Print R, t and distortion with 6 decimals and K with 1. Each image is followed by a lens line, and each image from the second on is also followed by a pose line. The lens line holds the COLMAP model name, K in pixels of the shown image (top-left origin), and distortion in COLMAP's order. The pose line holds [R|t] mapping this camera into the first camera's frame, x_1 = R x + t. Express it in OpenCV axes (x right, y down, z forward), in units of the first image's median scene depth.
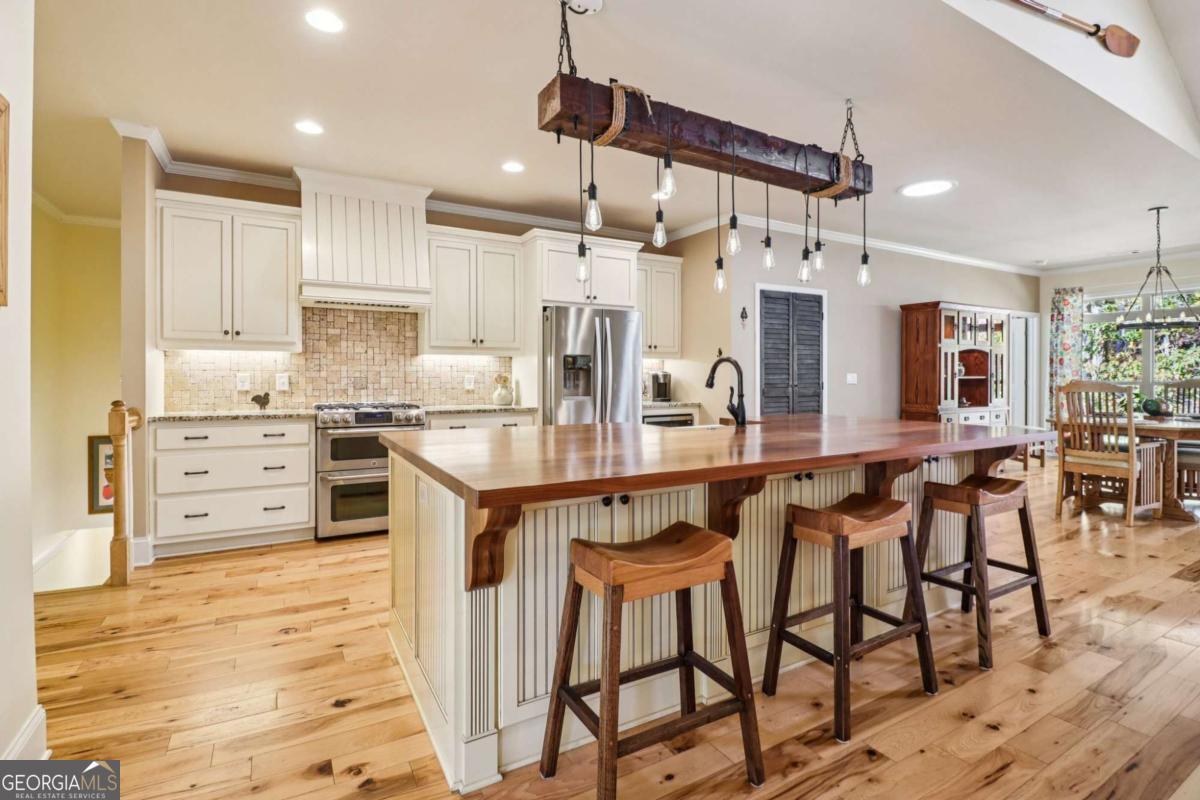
lens RADIAL K [[568.0, 0, 603.5], [0, 568.0, 377.2], [0, 0, 1]] dist [0.000253, -0.012273]
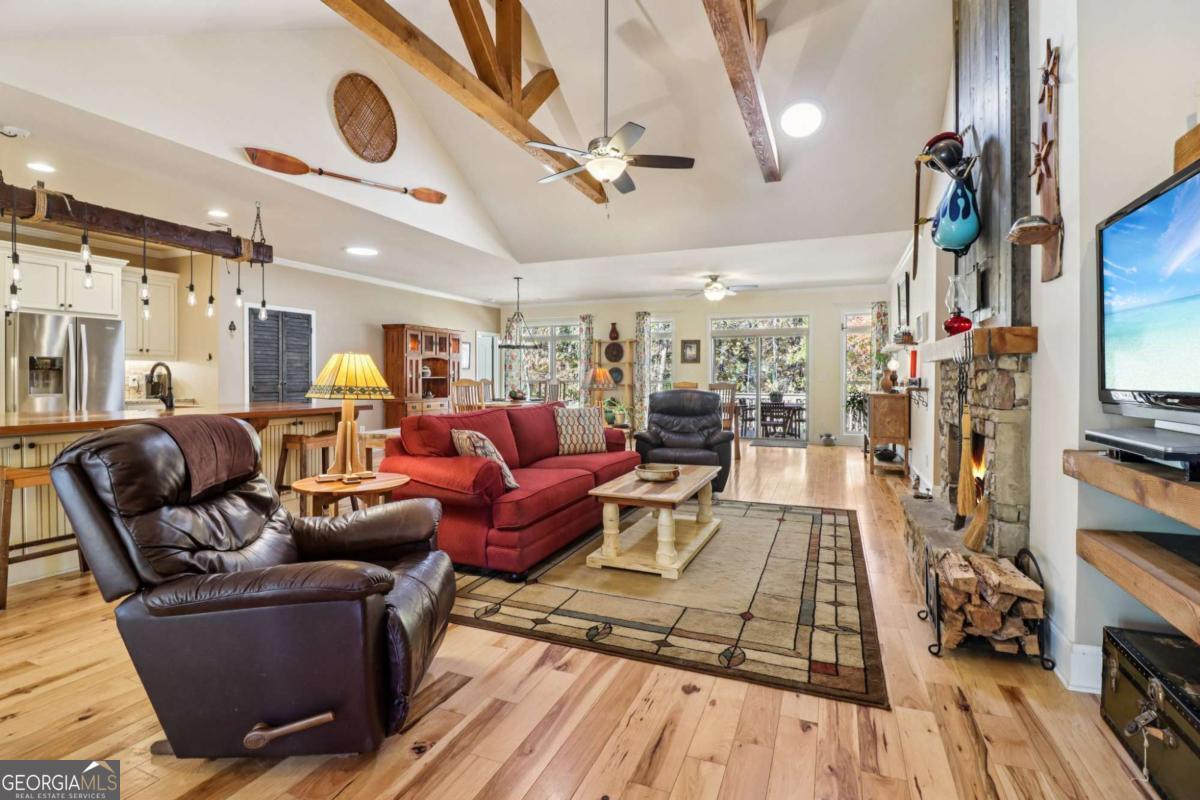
lens RADIAL K [[568.0, 0, 603.5], [0, 568.0, 377.2], [0, 0, 1]] dist [0.000253, -0.012273]
pose [[0.788857, 0.000092, 0.614576, 0.114567], [0.001952, 0.999995, -0.002656, 0.004933], [-0.614573, 0.003294, 0.788853, -0.448133]]
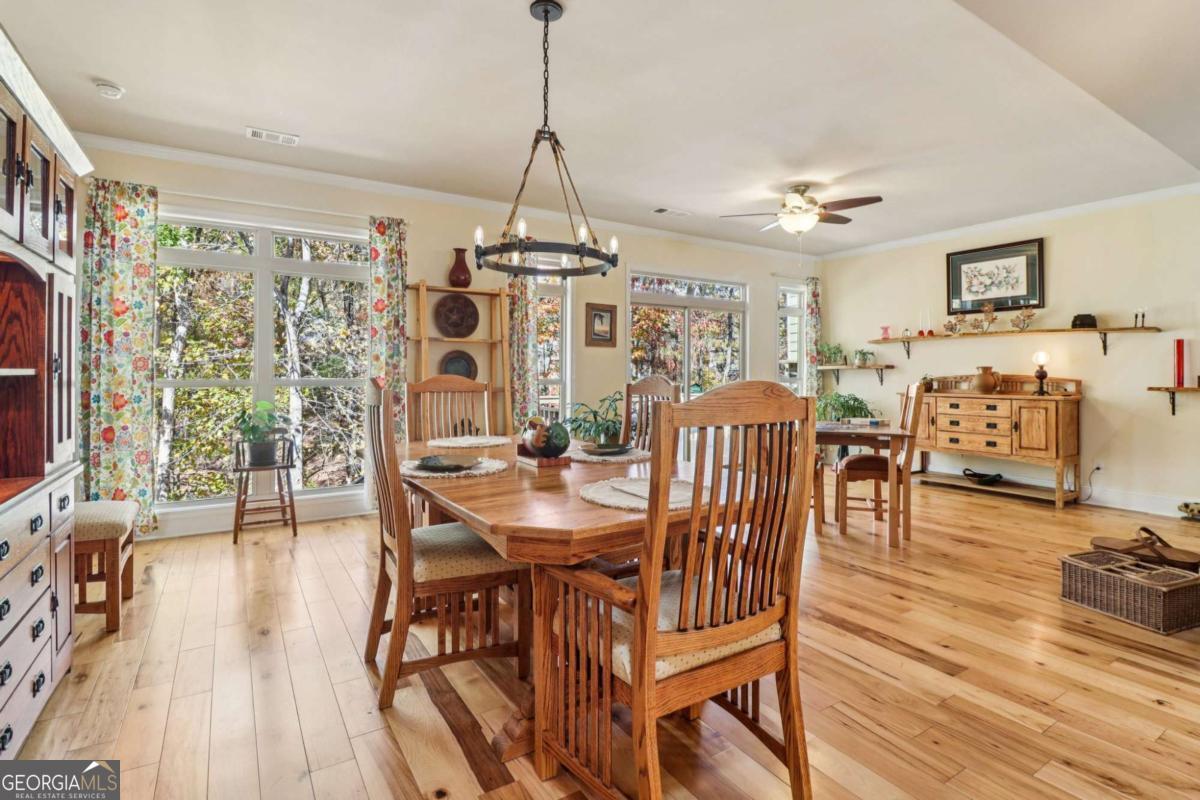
lens RADIAL K [[568.0, 0, 603.5], [0, 568.0, 377.2], [0, 0, 1]] dist [0.000253, -0.012273]
pose [[-0.058000, -0.010553, 0.998261, 0.452561], [0.001928, 0.999941, 0.010683, 0.000062], [-0.998315, 0.002545, -0.057976, 0.863909]]
